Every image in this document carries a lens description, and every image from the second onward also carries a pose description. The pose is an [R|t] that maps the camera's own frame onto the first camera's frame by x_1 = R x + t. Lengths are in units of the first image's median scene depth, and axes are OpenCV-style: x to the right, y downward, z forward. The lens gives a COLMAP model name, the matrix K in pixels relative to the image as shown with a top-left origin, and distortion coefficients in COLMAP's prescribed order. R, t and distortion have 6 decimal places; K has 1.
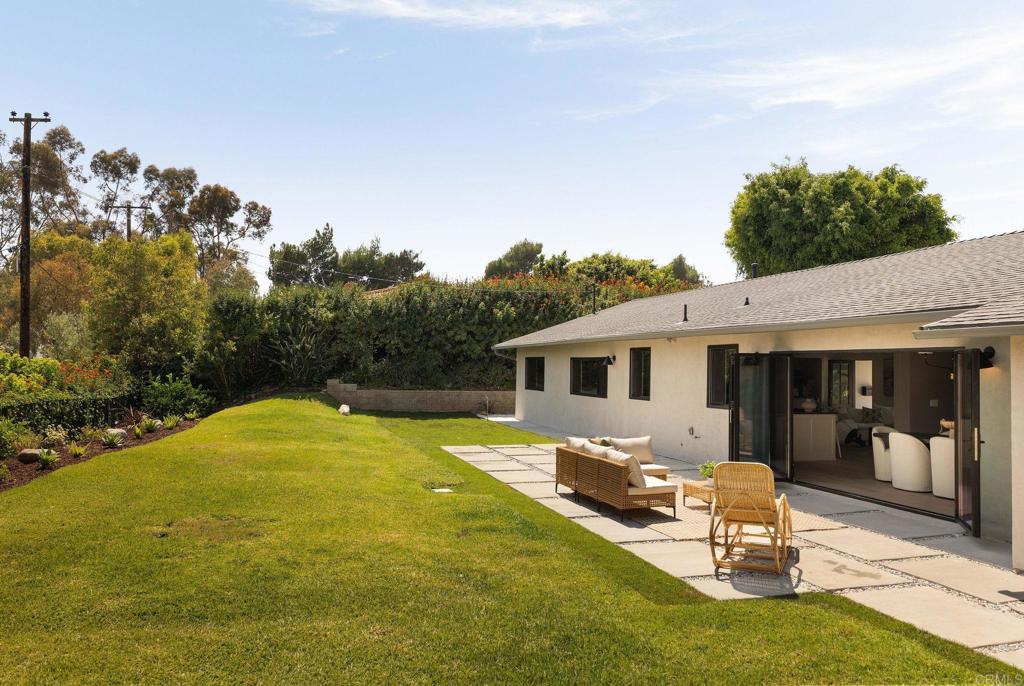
lens RADIAL K [[781.5, 0, 512.0], [0, 781.5, 343.0], [0, 0, 1]] dist [0.004381, -0.002491]
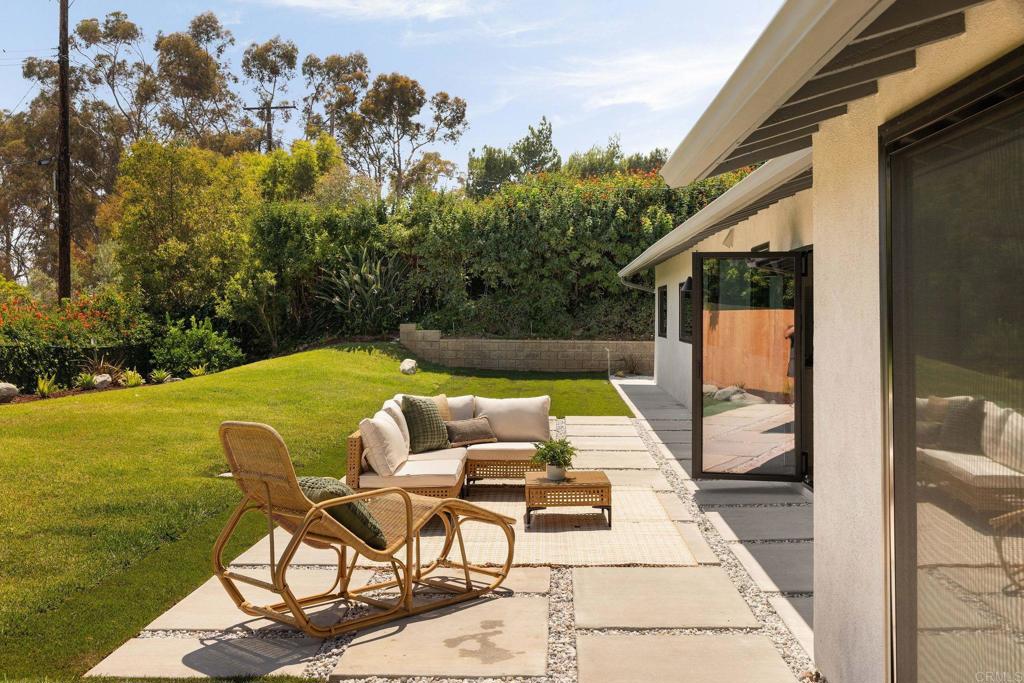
lens RADIAL K [[1086.1, 0, 512.0], [0, 1086.1, 341.5], [0, 0, 1]] dist [-0.012283, 0.019351]
pose [[0.956573, 0.001521, -0.291490, 0.131227], [0.014342, 0.998530, 0.052276, 0.011106], [0.291141, -0.054186, 0.955144, 0.077367]]
